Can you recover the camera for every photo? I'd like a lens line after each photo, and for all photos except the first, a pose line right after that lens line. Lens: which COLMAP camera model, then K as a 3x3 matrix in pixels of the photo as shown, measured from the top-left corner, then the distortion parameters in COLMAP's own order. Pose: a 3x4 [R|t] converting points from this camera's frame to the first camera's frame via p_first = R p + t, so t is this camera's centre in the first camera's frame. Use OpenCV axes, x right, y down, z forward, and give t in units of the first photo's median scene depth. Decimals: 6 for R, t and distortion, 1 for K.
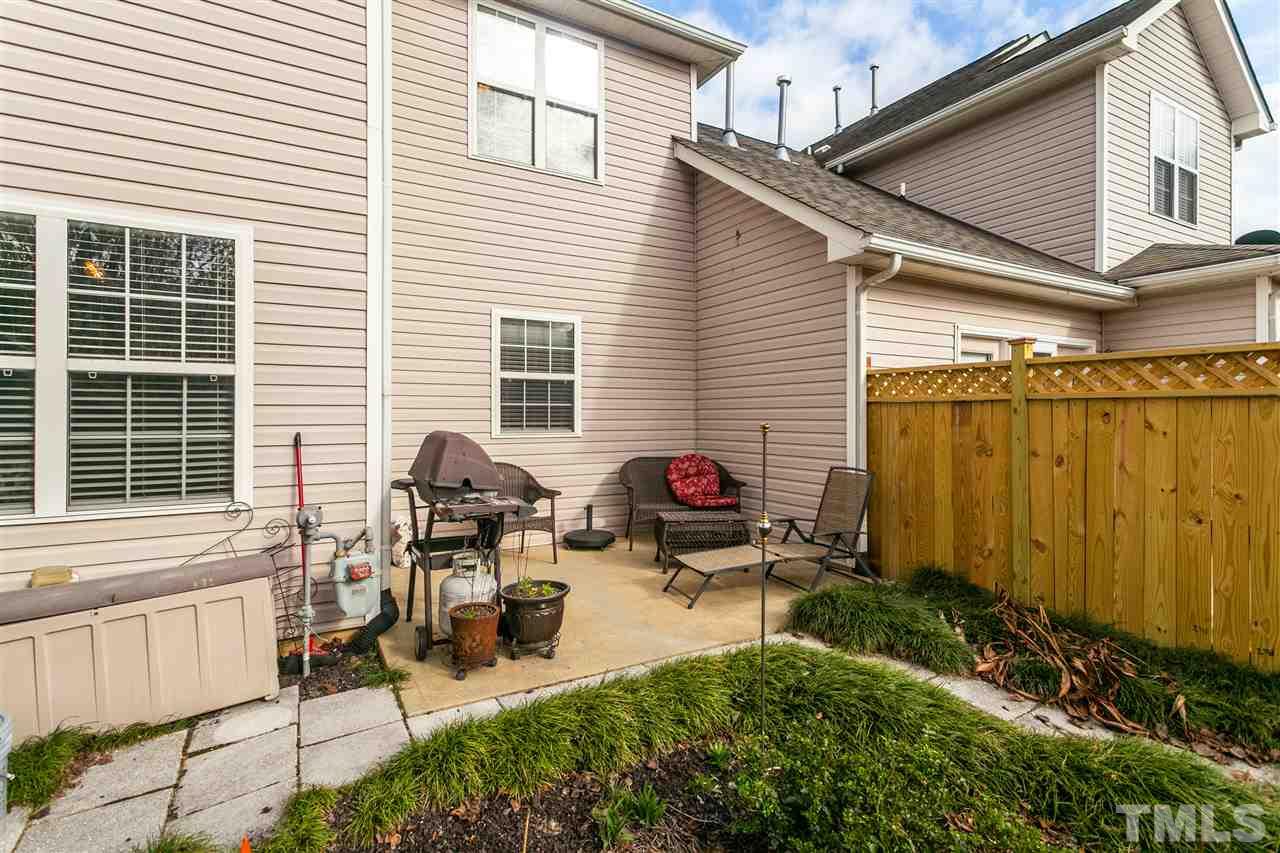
lens RADIAL K [[620.5, 0, 632.2], [0, 620.5, 416.9], [0, 0, 1]] dist [0.006601, 0.001616]
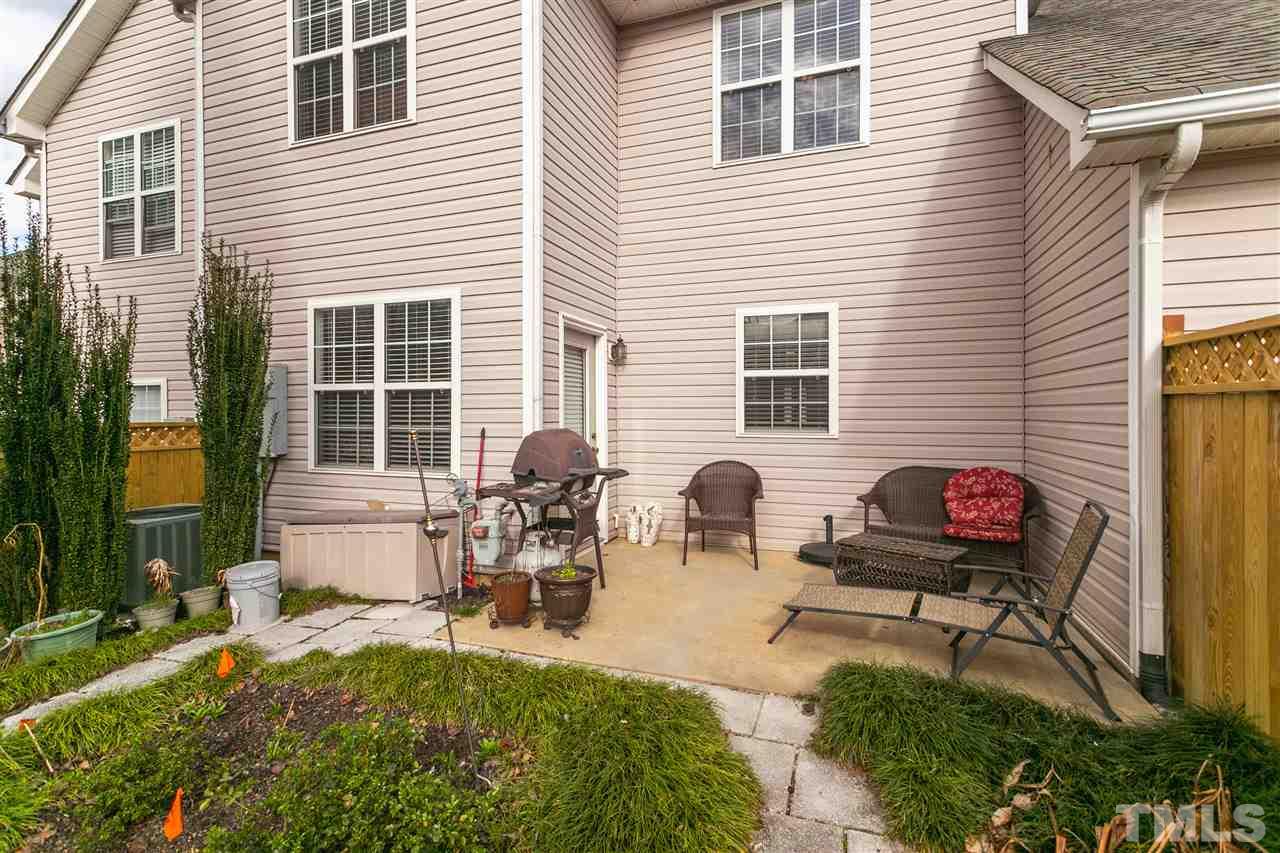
lens RADIAL K [[620.5, 0, 629.7], [0, 620.5, 416.3], [0, 0, 1]] dist [0.006601, 0.001616]
pose [[0.629469, 0.006425, -0.776999, 0.547720], [-0.000137, 0.999967, 0.008158, -0.009020], [0.777025, -0.005029, 0.629449, 0.271060]]
